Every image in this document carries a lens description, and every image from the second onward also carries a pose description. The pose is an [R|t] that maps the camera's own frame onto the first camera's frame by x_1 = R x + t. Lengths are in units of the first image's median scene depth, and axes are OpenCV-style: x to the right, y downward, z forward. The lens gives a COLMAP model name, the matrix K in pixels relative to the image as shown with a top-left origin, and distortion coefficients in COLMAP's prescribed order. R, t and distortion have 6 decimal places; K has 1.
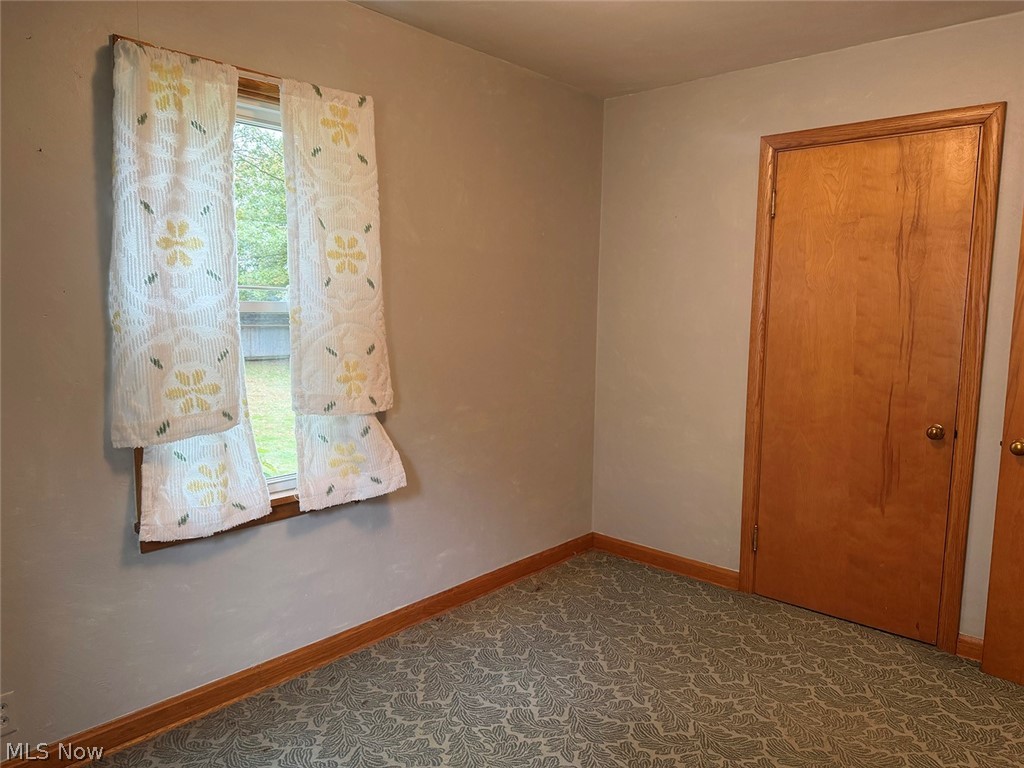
lens RADIAL K [[719.4, 0, 513.9], [0, 719.4, 385.6], [0, 0, 1]] dist [0.131476, -0.199391]
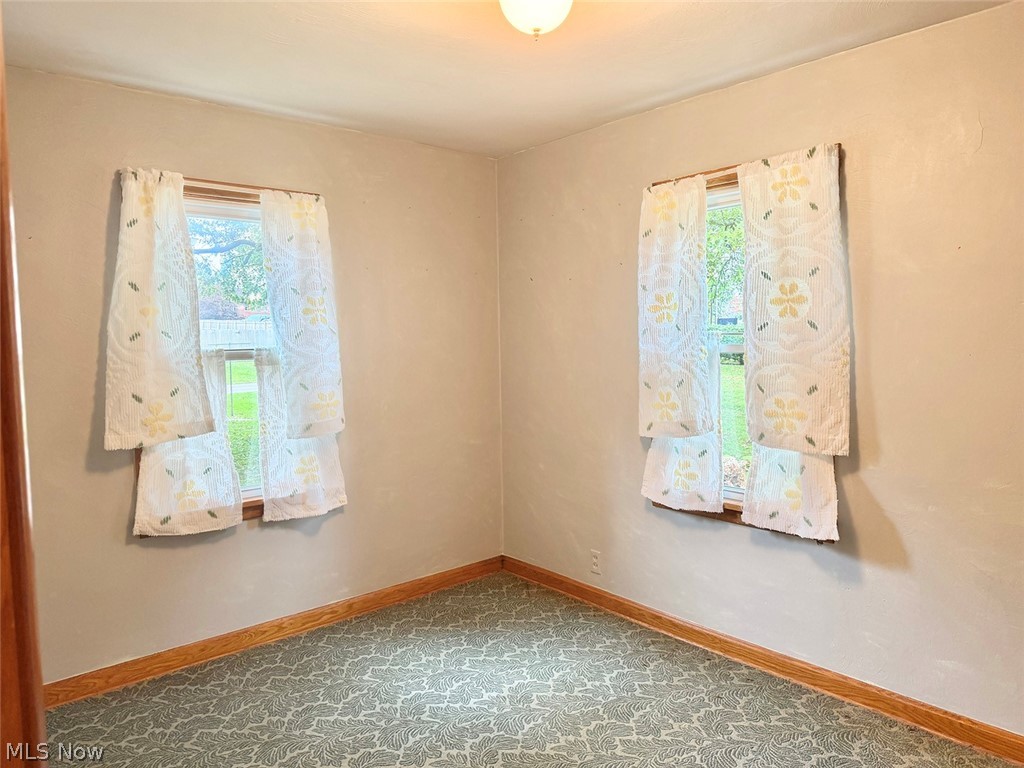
lens RADIAL K [[719.4, 0, 513.9], [0, 719.4, 385.6], [0, 0, 1]] dist [0.131476, -0.199391]
pose [[-0.121204, 0.057205, -0.990978, 0.913711], [-0.099701, 0.992588, 0.069492, -0.090914], [0.987608, 0.107224, -0.114602, 0.751134]]
